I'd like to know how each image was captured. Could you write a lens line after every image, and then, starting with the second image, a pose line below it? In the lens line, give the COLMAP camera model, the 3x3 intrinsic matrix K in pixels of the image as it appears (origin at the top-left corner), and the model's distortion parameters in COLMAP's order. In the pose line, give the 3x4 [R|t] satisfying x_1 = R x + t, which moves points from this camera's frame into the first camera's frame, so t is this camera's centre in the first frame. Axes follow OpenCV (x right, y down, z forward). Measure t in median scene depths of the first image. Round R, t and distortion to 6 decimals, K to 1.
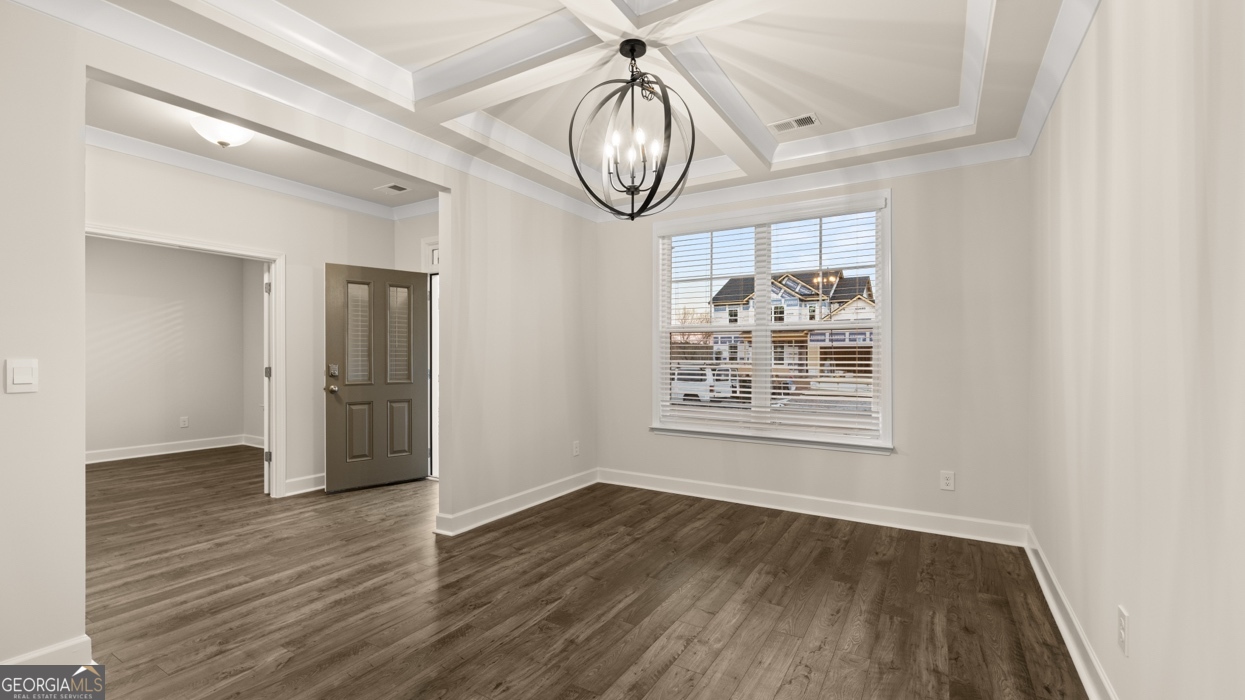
lens RADIAL K [[521.6, 0, 610.7], [0, 521.6, 359.7], [0, 0, 1]] dist [-0.006155, 0.002319]
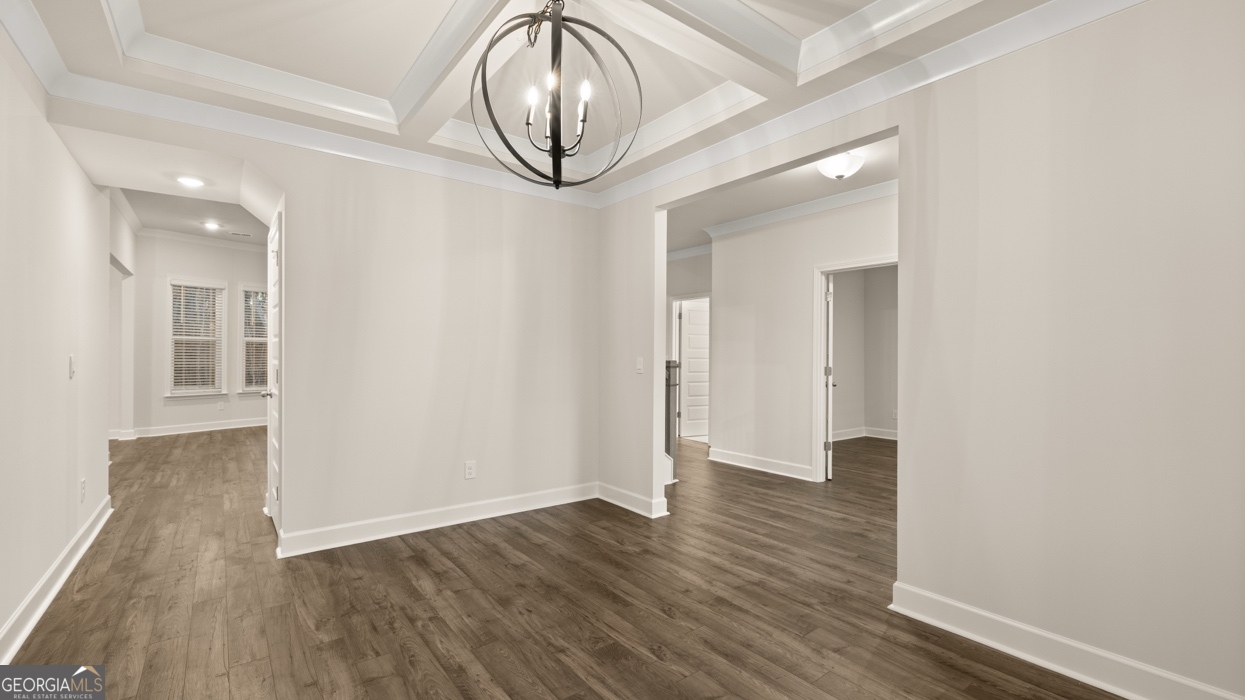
lens RADIAL K [[521.6, 0, 620.1], [0, 521.6, 338.2], [0, 0, 1]] dist [-0.006155, 0.002319]
pose [[-0.335529, -0.031641, -0.941498, 0.621874], [-0.018023, 0.999468, -0.027166, -0.011002], [0.941857, 0.007854, -0.335921, 1.083012]]
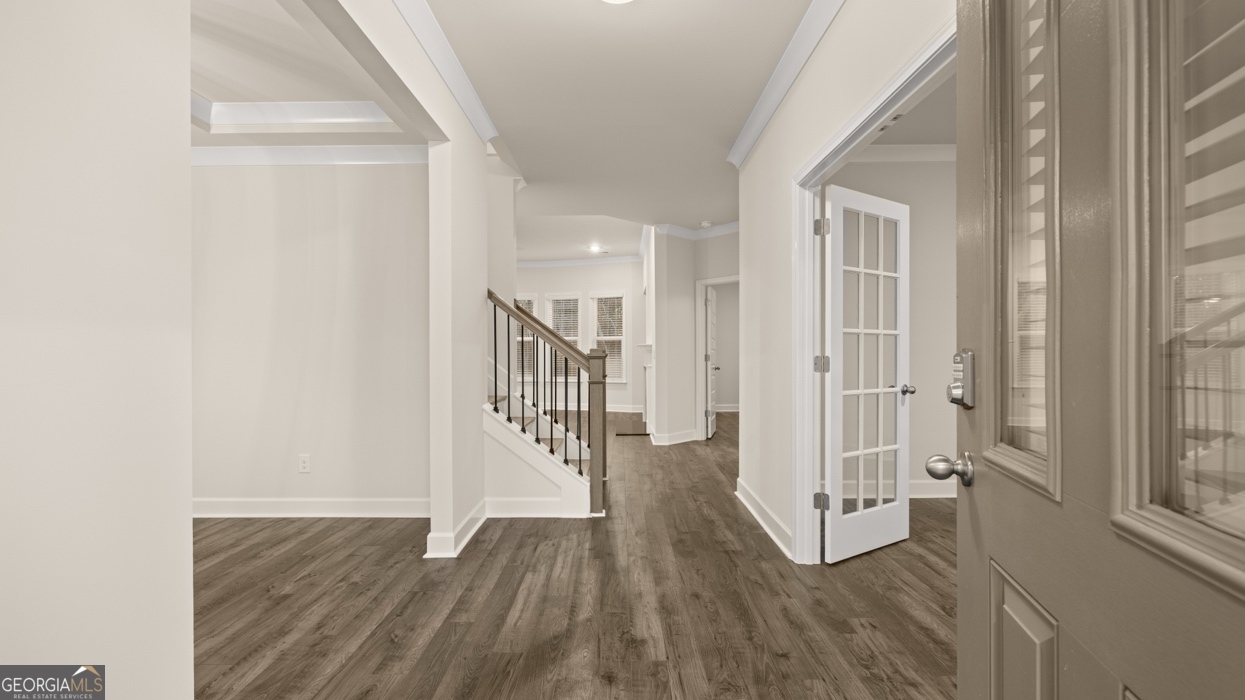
lens RADIAL K [[521.6, 0, 623.2], [0, 521.6, 350.0], [0, 0, 1]] dist [-0.006155, 0.002319]
pose [[-0.842245, 0.010517, -0.538992, -0.481235], [0.003479, 0.999895, 0.014075, -0.003907], [0.539084, 0.009980, -0.842193, 1.786572]]
